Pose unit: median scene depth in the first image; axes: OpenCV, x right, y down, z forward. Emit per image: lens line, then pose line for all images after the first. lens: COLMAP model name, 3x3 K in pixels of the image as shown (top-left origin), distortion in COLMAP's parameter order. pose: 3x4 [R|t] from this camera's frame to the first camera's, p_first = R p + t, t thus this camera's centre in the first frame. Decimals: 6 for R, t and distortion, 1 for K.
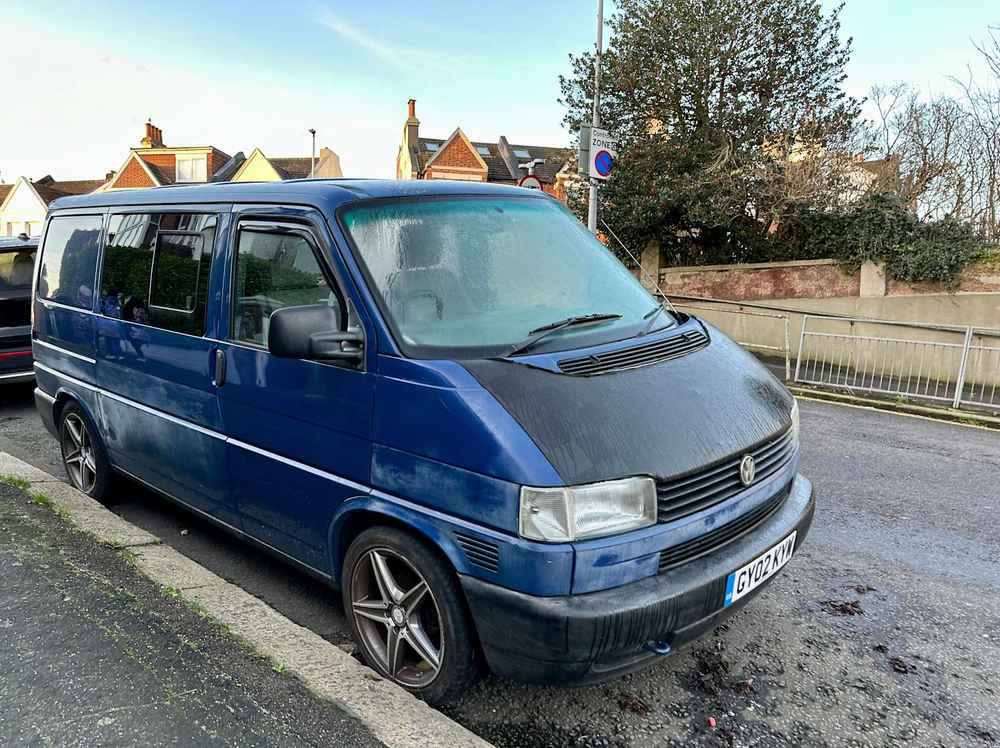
lens RADIAL K [[823.1, 0, 454.2], [0, 823.1, 413.6], [0, 0, 1]] dist [0.064645, -0.100432]
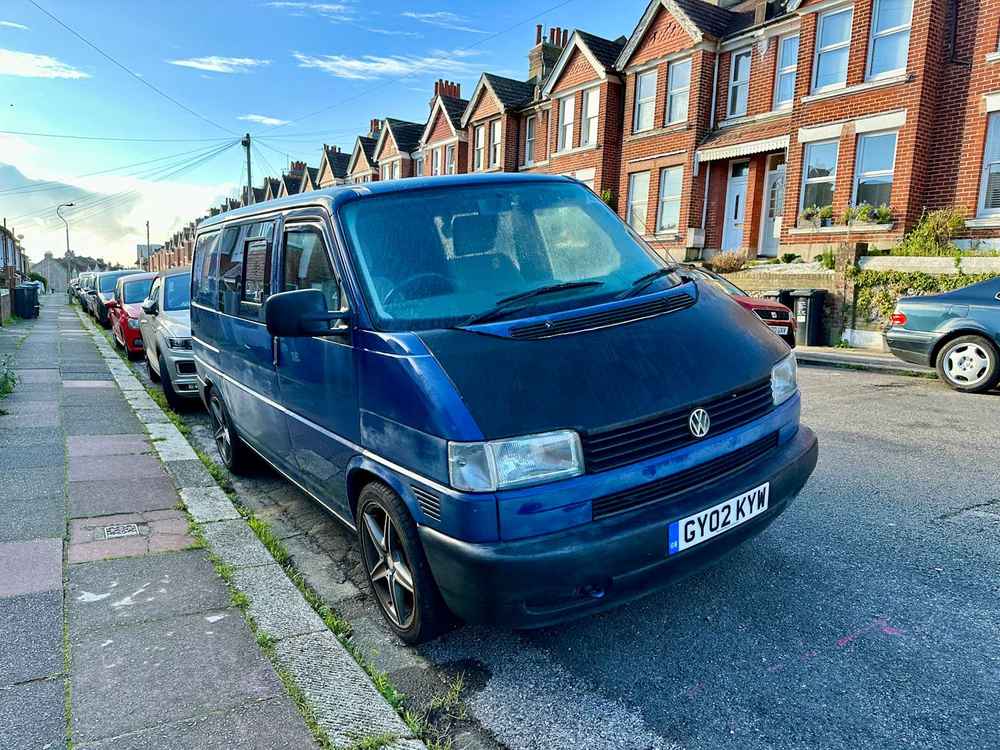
lens RADIAL K [[749.7, 0, 501.1], [0, 749.7, 374.1], [0, 0, 1]] dist [0.055245, -0.069497]
pose [[0.977117, -0.040471, -0.208818, 0.315494], [0.035620, 0.999002, -0.026943, 0.023970], [0.209700, 0.018888, 0.977583, 0.027806]]
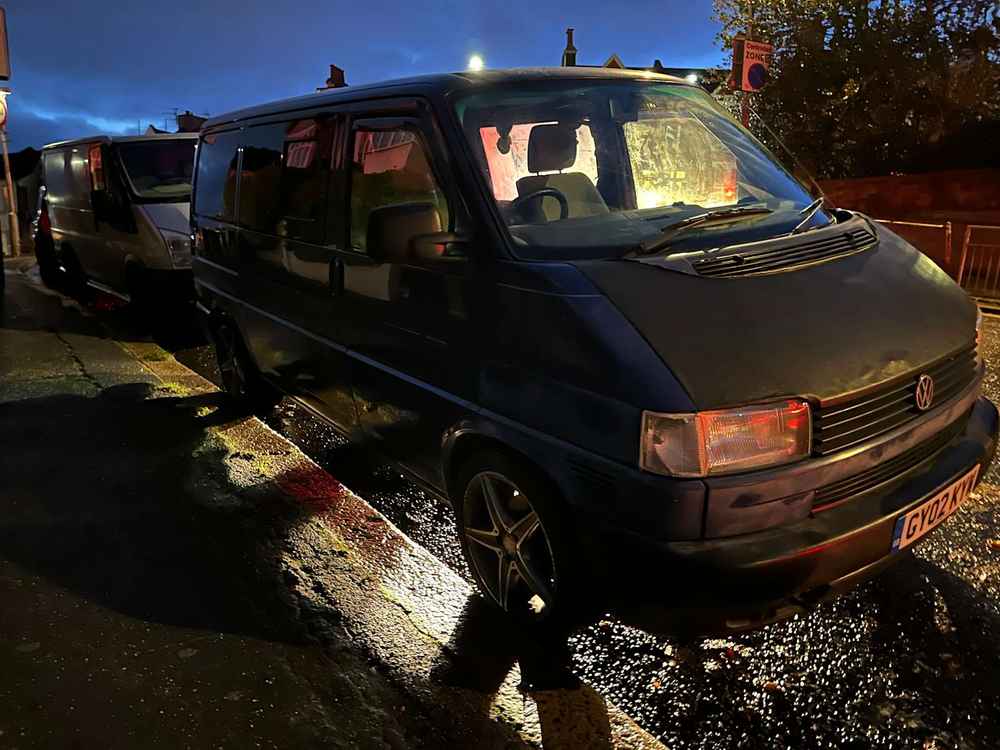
lens RADIAL K [[749.7, 0, 503.9], [0, 749.7, 385.7], [0, 0, 1]] dist [0.055245, -0.069497]
pose [[0.990726, 0.012541, -0.135293, 0.038091], [-0.001913, 0.996920, 0.078404, 0.002440], [0.135859, -0.077418, 0.987699, 0.193959]]
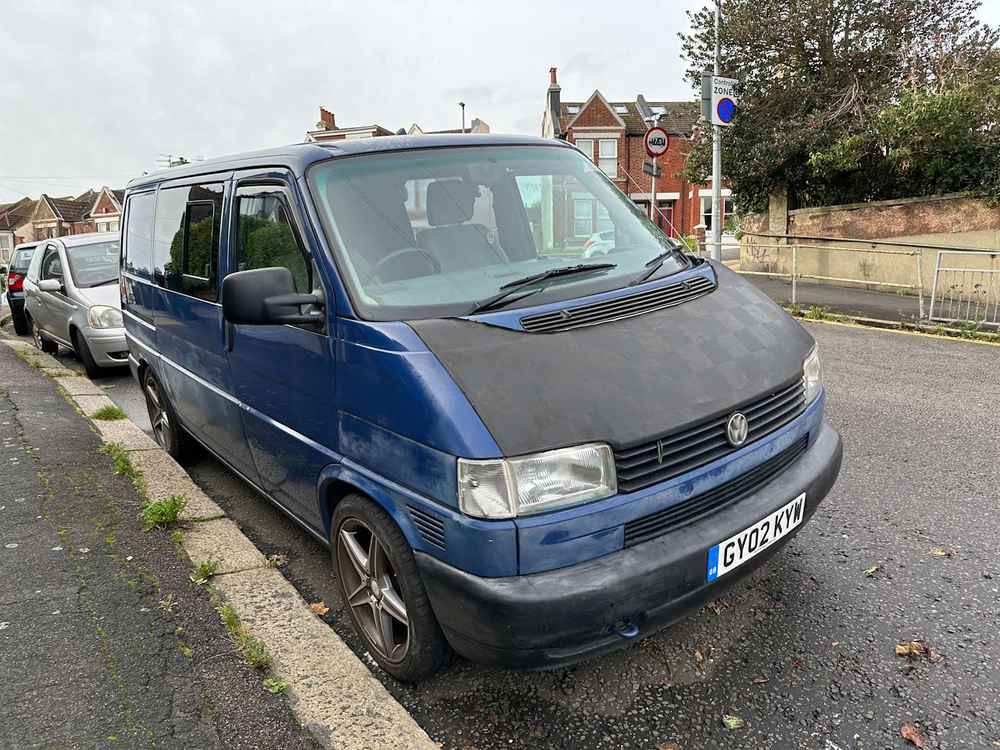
lens RADIAL K [[749.7, 0, 509.0], [0, 749.7, 373.4], [0, 0, 1]] dist [0.055245, -0.069497]
pose [[0.992122, -0.030518, -0.121505, 0.210792], [0.033187, 0.999249, 0.019997, -0.018187], [0.120803, -0.023872, 0.992389, 0.155373]]
